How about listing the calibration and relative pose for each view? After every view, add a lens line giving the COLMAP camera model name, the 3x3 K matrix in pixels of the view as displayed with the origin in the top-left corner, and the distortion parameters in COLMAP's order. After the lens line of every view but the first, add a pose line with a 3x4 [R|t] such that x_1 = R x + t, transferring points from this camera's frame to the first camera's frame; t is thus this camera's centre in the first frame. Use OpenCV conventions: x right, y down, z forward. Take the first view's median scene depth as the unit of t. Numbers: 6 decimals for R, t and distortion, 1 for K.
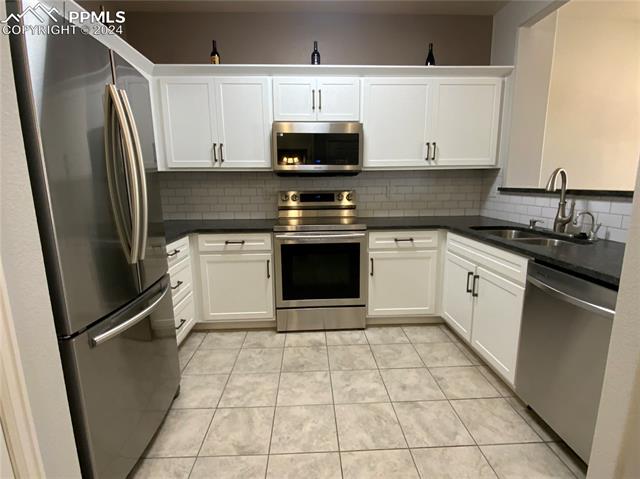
lens RADIAL K [[325.3, 0, 320.0], [0, 325.3, 240.1], [0, 0, 1]] dist [0.019957, -0.007916]
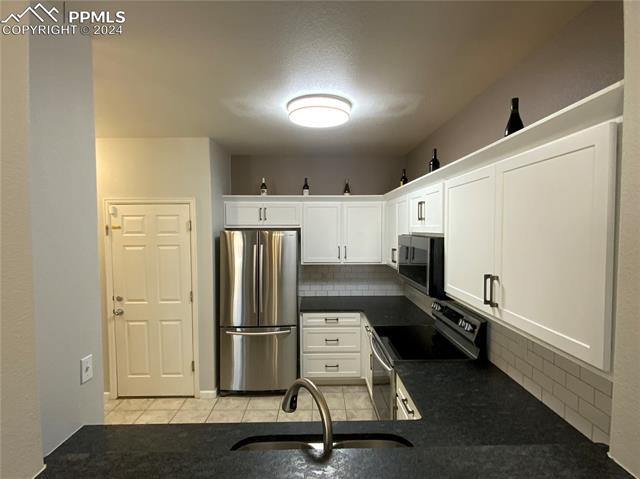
lens RADIAL K [[325.3, 0, 317.3], [0, 325.3, 239.0], [0, 0, 1]] dist [0.019957, -0.007916]
pose [[-0.041089, 0.049953, -0.997906, 1.039895], [-0.170145, 0.983812, 0.056253, -0.391917], [0.984562, 0.172100, -0.031924, 0.826135]]
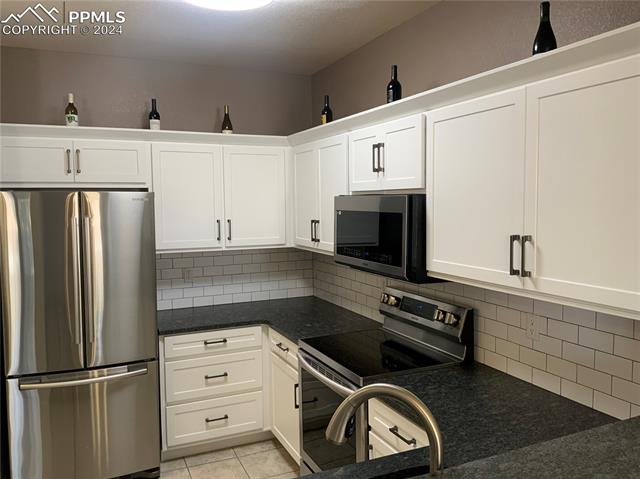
lens RADIAL K [[541.4, 0, 325.7], [0, 541.4, 240.7], [0, 0, 1]] dist [0.044879, -0.031942]
pose [[0.371838, 0.078103, -0.925006, 1.029450], [-0.160025, 0.986930, 0.019005, -0.306185], [0.914401, 0.140957, 0.379476, 0.584815]]
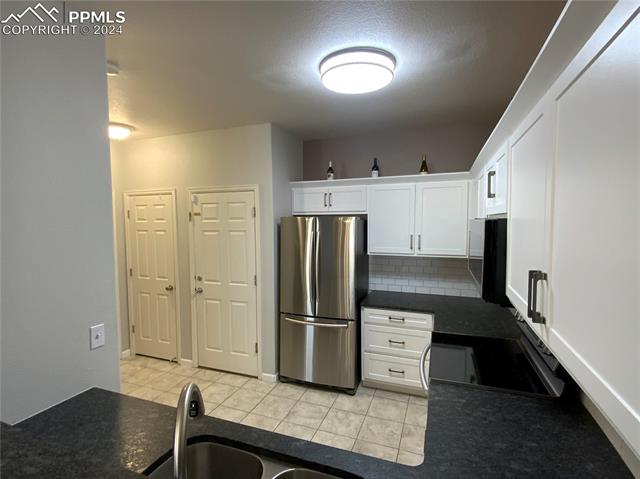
lens RADIAL K [[325.3, 0, 315.5], [0, 325.3, 239.4], [0, 0, 1]] dist [0.019957, -0.007916]
pose [[-0.404781, 0.068975, -0.911809, 0.866016], [-0.149277, 0.978790, 0.140310, -0.398917], [0.902147, 0.192907, -0.385899, 1.053335]]
